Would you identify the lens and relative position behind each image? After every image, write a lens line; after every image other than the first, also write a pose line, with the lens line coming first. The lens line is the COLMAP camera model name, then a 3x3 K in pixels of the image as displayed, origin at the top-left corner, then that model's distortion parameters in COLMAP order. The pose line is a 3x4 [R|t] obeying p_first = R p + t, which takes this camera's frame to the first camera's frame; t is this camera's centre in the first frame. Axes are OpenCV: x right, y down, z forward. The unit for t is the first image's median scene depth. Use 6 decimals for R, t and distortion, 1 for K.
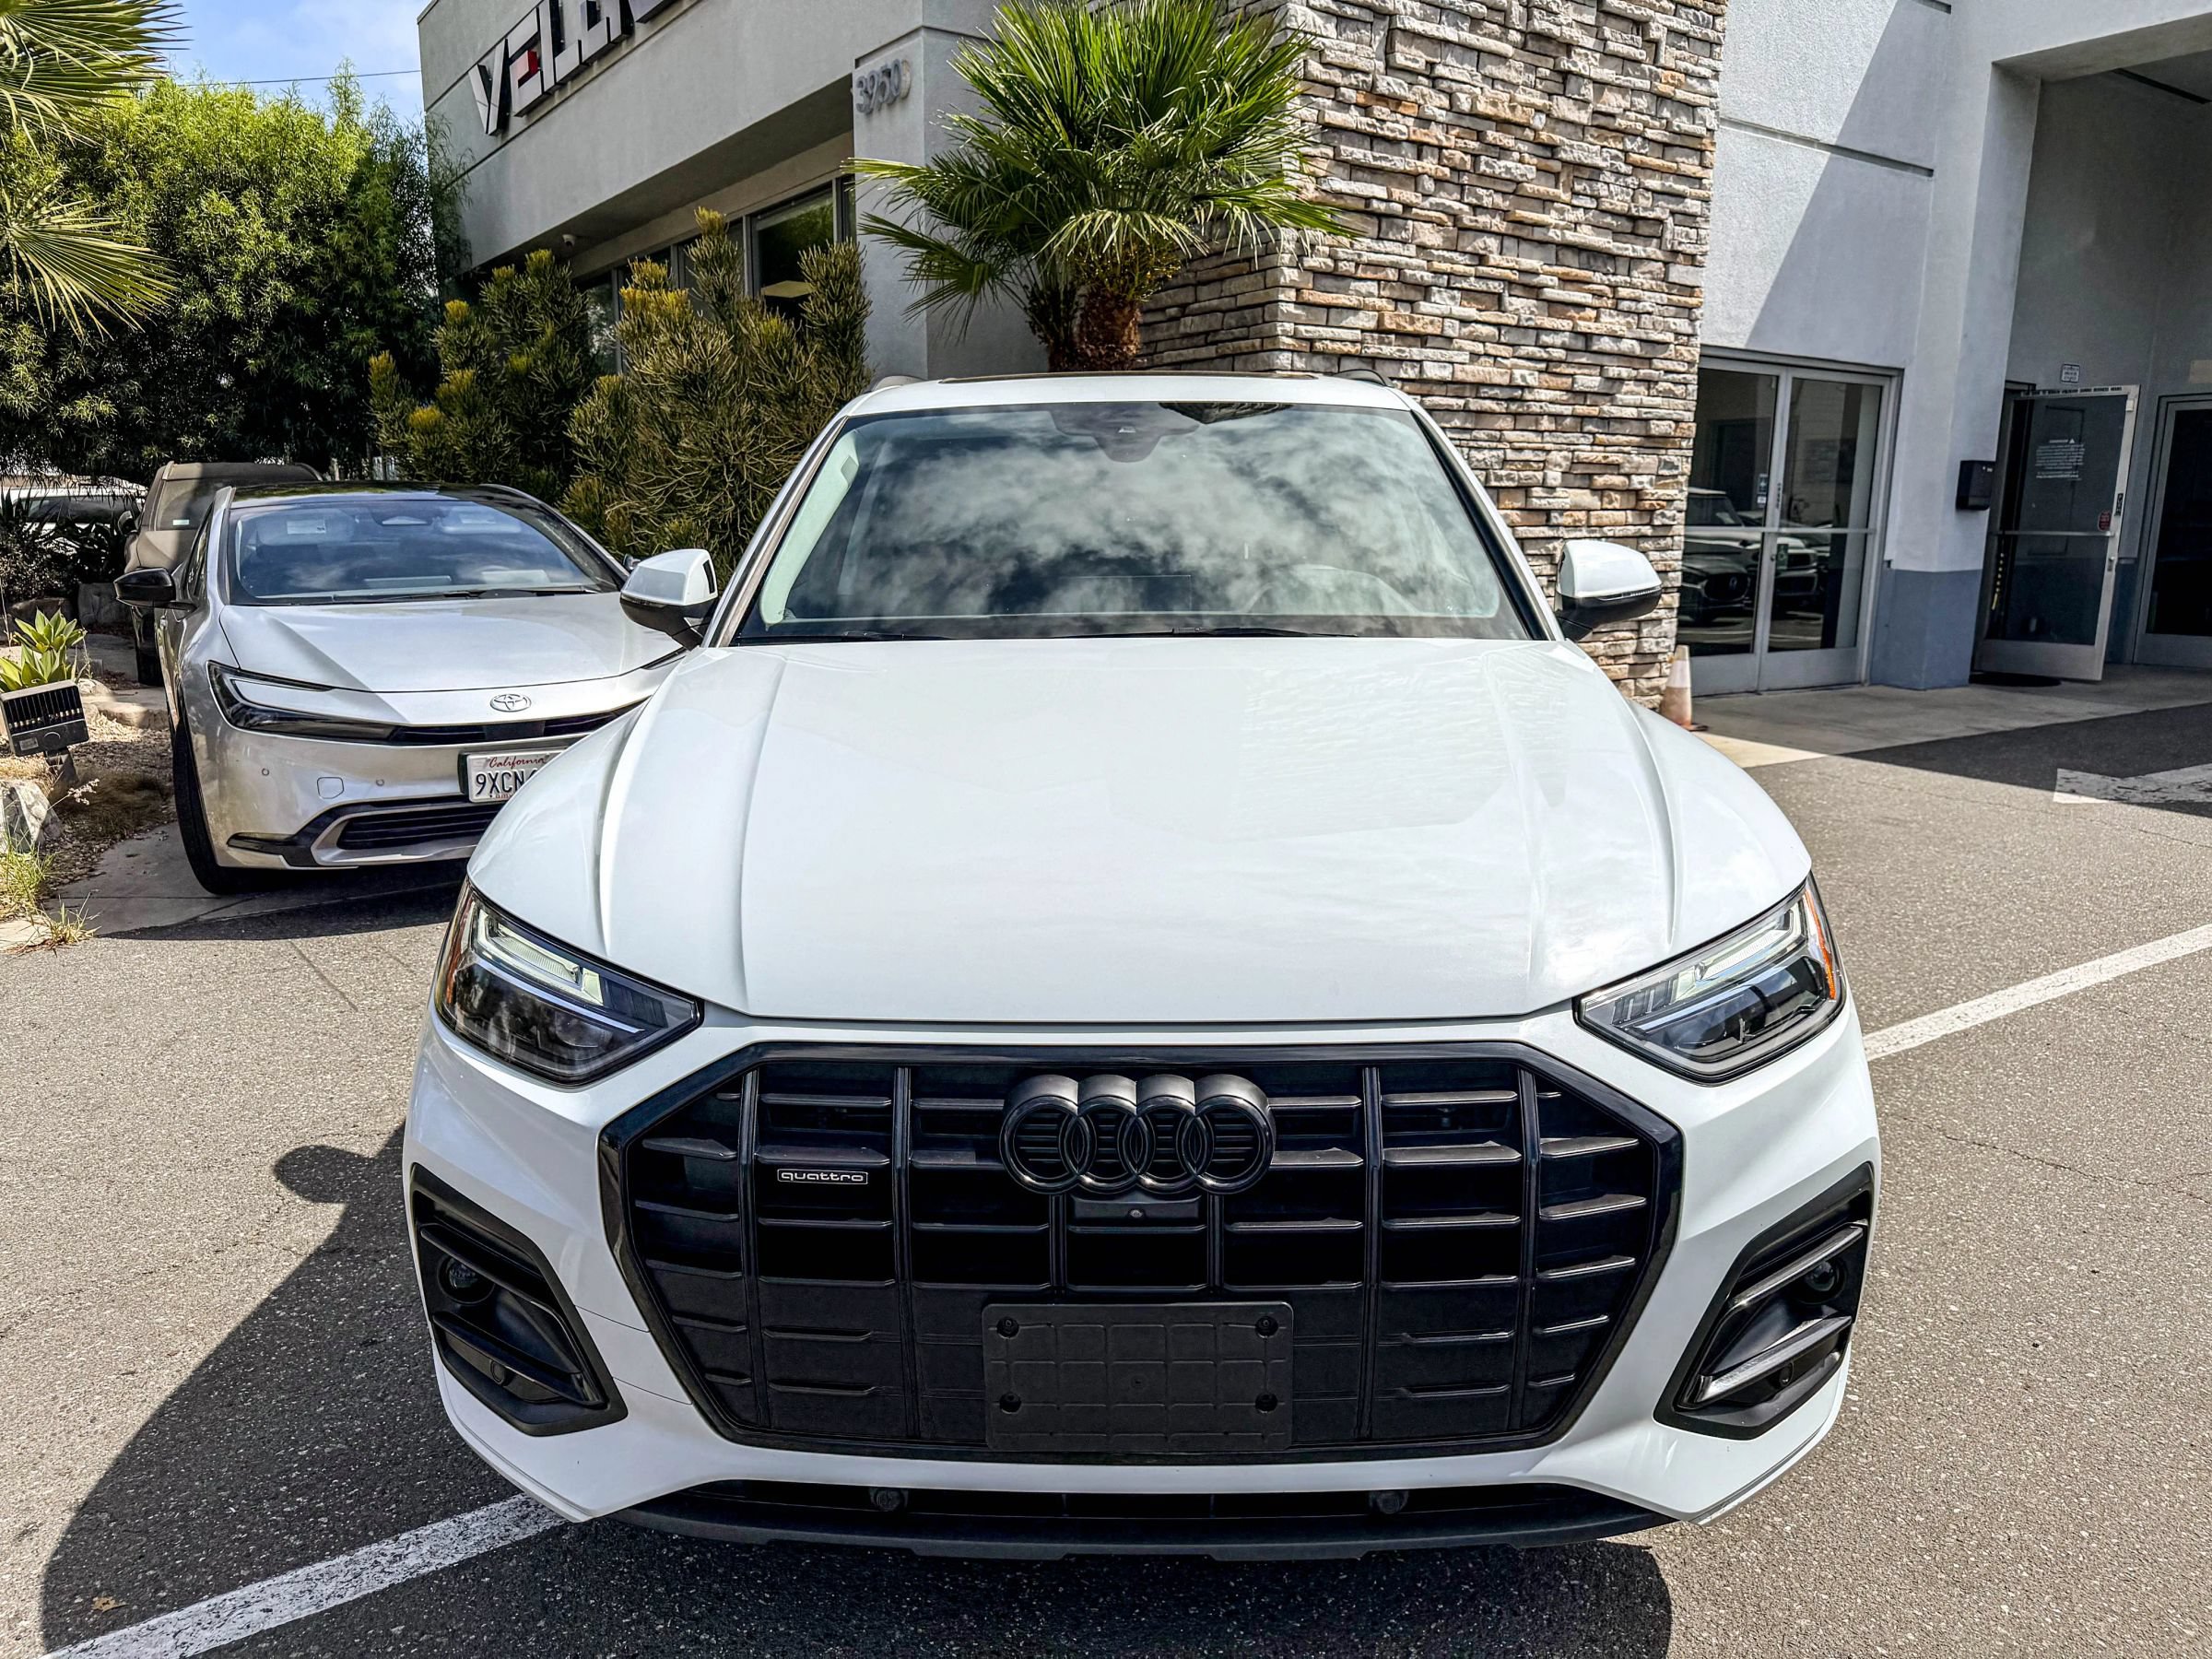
lens RADIAL K [[1536.0, 0, 1100.4], [0, 1536.0, 881.4], [0, 0, 1]] dist [-0.023904, -0.003351]
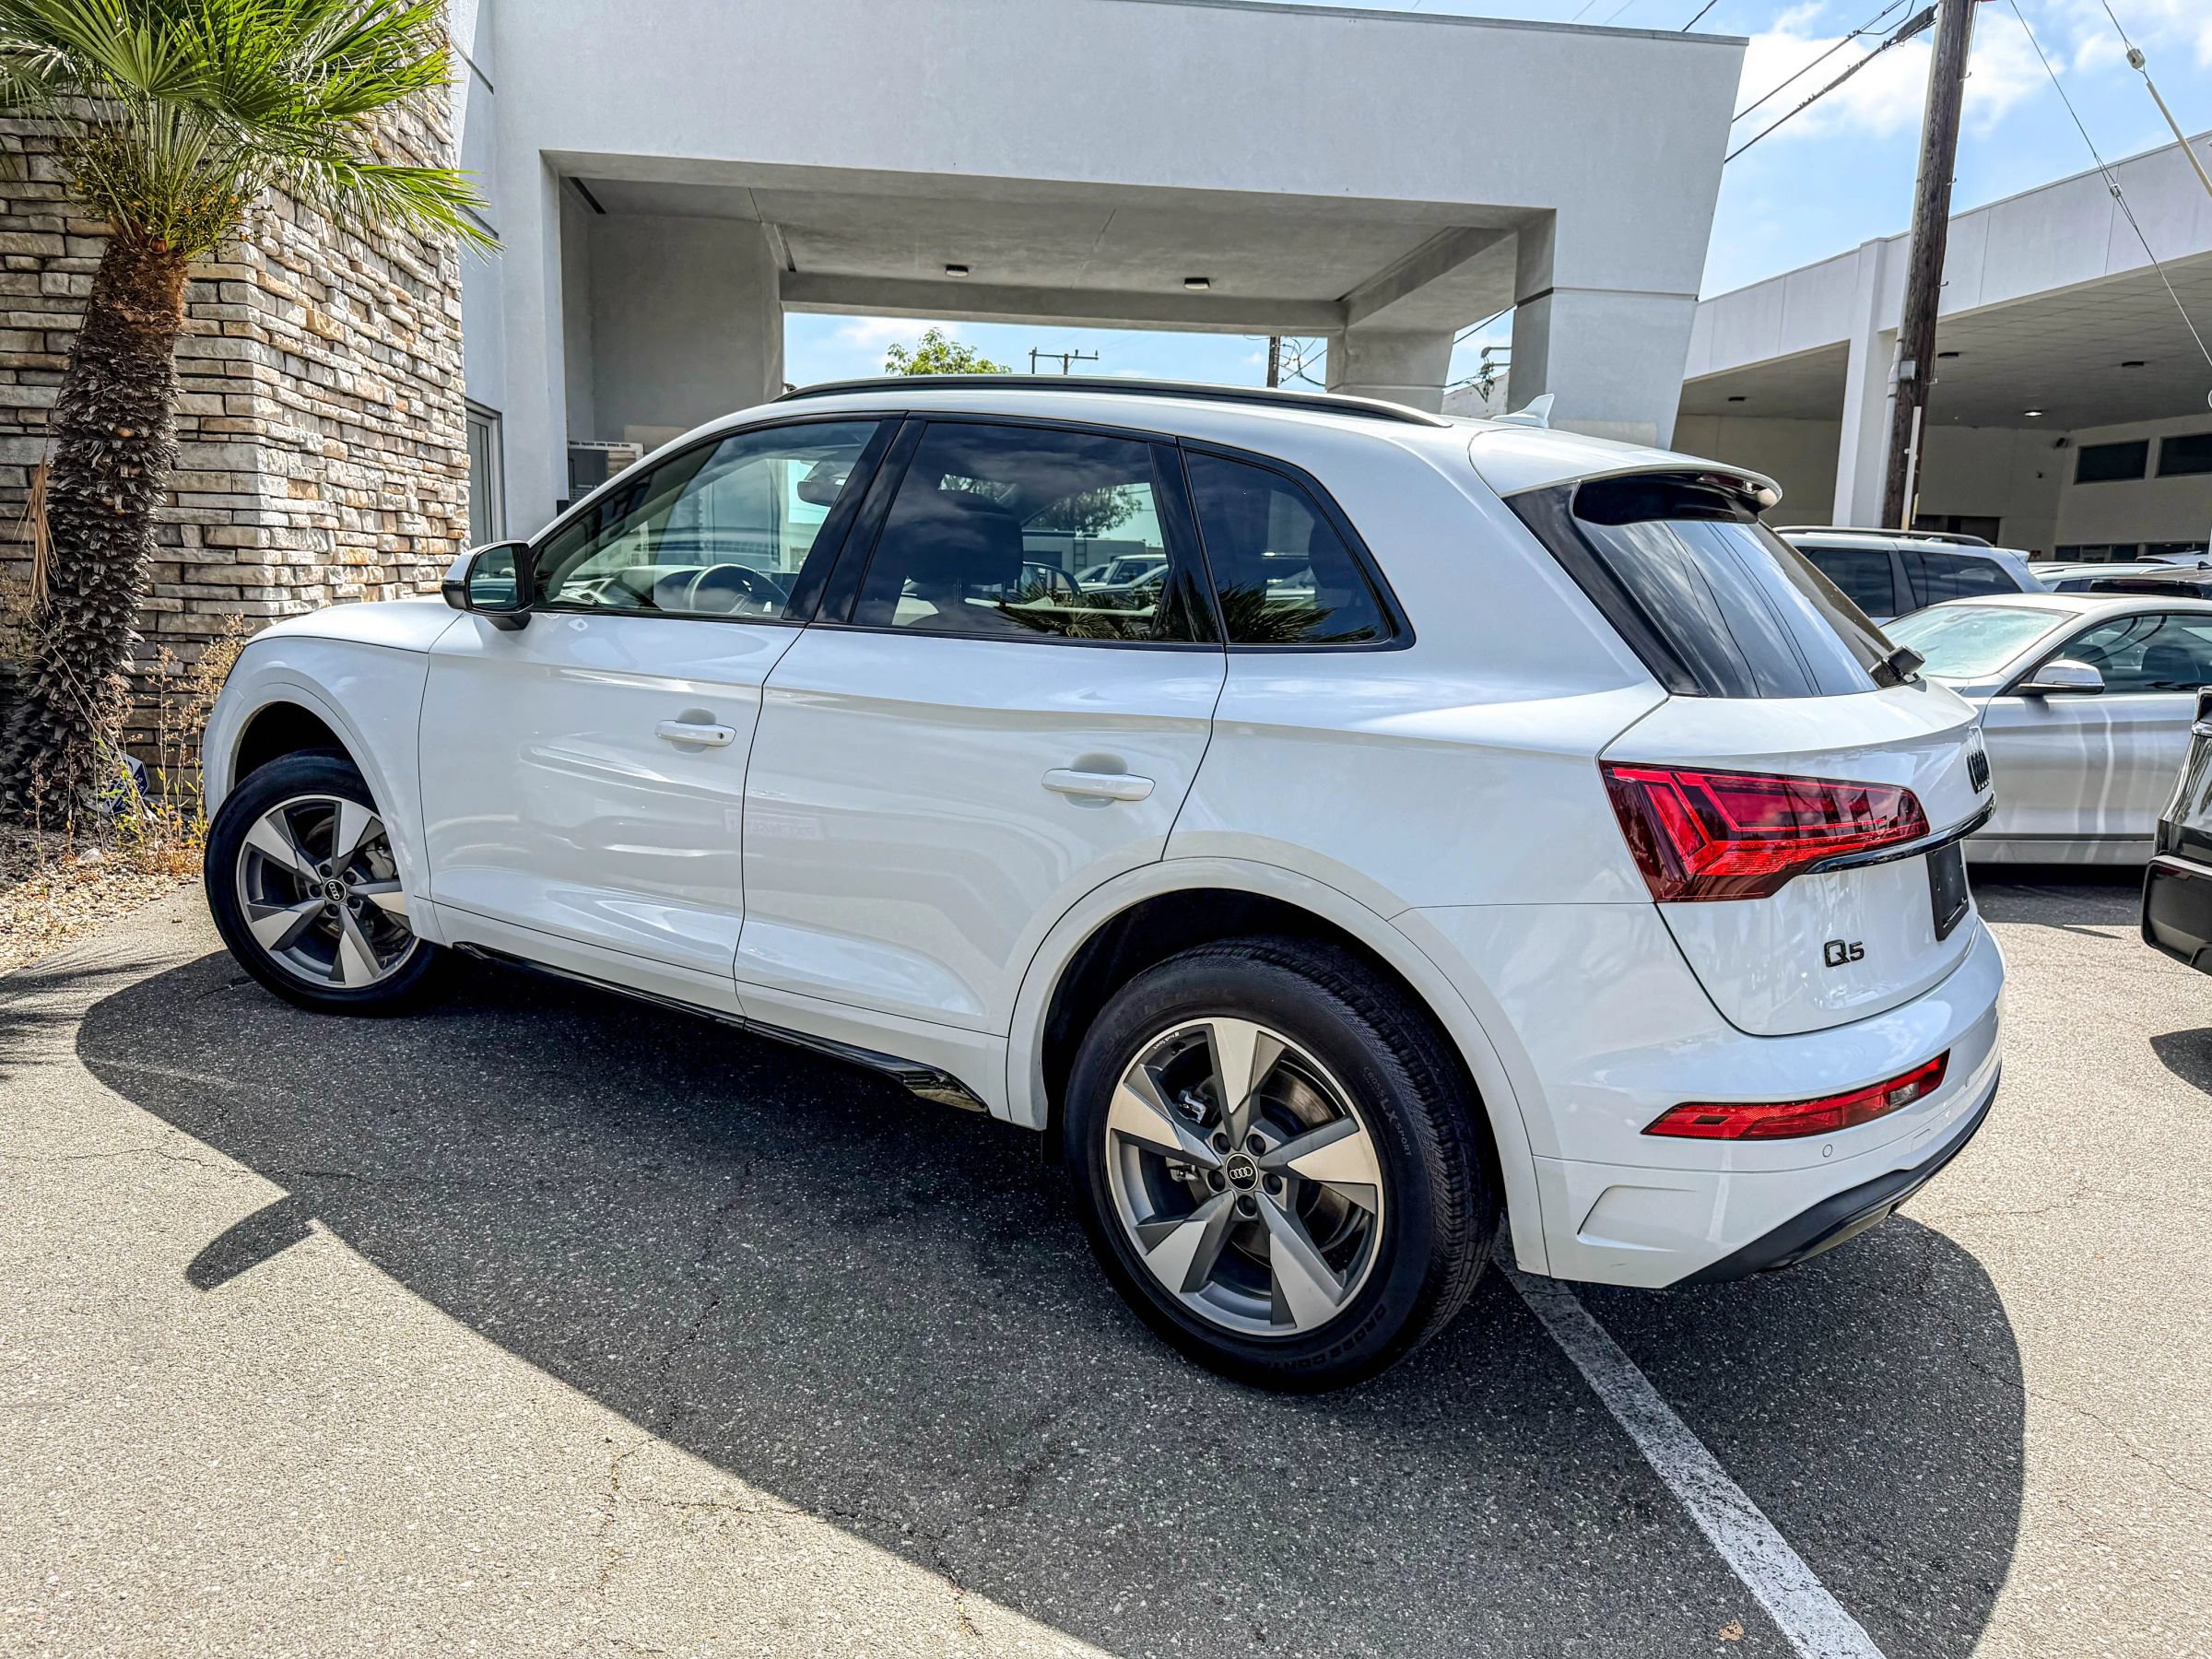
lens RADIAL K [[1539.9, 0, 1108.2], [0, 1539.9, 841.7], [0, 0, 1]] dist [0.008252, -0.011852]
pose [[0.453769, -0.138151, 0.880346, -0.406818], [0.175818, 0.982370, 0.063537, -0.042096], [-0.873603, 0.125949, 0.470058, 0.201765]]
